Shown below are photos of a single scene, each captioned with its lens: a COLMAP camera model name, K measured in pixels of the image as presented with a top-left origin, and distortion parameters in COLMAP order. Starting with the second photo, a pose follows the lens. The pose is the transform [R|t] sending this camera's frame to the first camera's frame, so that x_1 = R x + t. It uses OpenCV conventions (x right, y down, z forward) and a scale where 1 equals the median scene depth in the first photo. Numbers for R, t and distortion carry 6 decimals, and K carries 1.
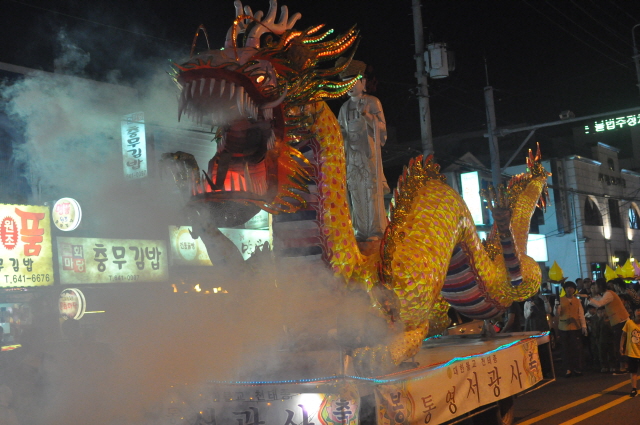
lens RADIAL K [[960.3, 0, 323.4], [0, 960.3, 212.6], [0, 0, 1]] dist [-0.107417, 0.000000]
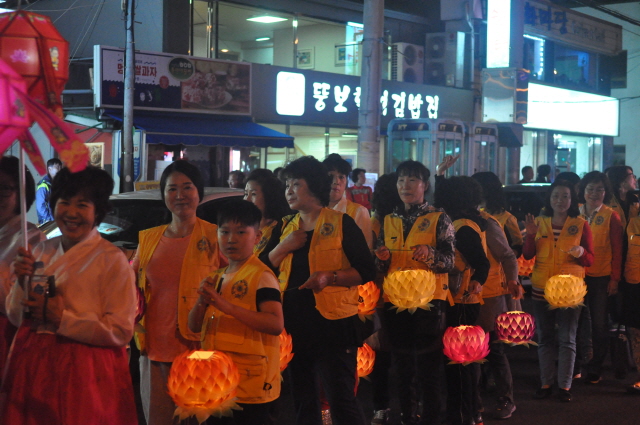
lens RADIAL K [[960.3, 0, 313.2], [0, 960.3, 212.2], [0, 0, 1]] dist [-0.107417, 0.000000]
pose [[0.988337, 0.106290, -0.109049, 0.094661], [-0.088861, 0.984095, 0.153823, 0.017980], [0.123664, -0.142338, 0.982063, 0.272423]]
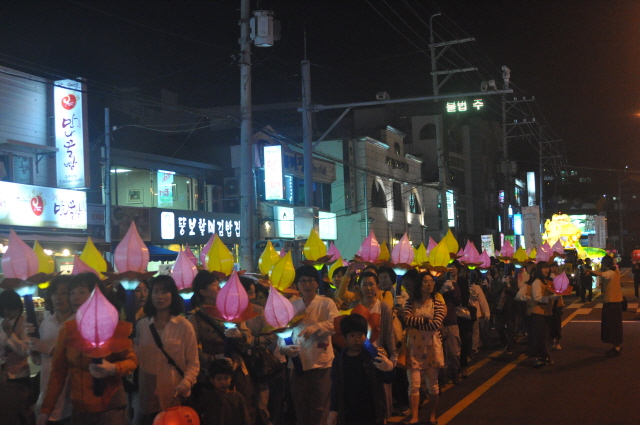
lens RADIAL K [[960.3, 0, 317.2], [0, 960.3, 209.2], [0, 0, 1]] dist [-0.107417, 0.000000]
pose [[0.968466, 0.062105, 0.241281, -0.031537], [-0.068527, 0.997481, 0.018312, 0.001735], [-0.239536, -0.034269, 0.970282, 0.023364]]
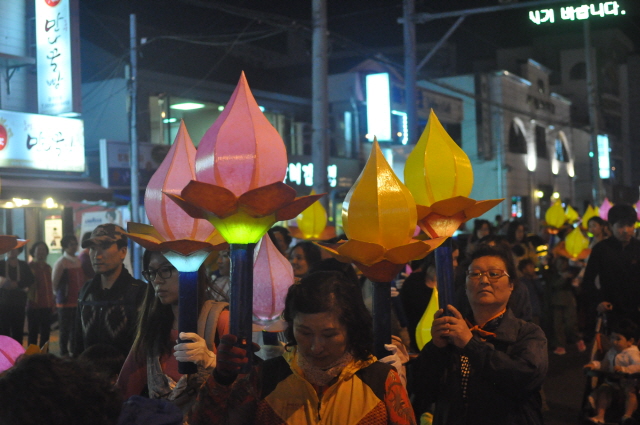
lens RADIAL K [[960.3, 0, 322.4], [0, 960.3, 211.6], [0, 0, 1]] dist [-0.107417, 0.000000]
pose [[0.994183, 0.053921, 0.093237, 0.031680], [-0.061249, 0.995101, 0.077605, 0.011049], [-0.088596, -0.082864, 0.992615, 0.165422]]
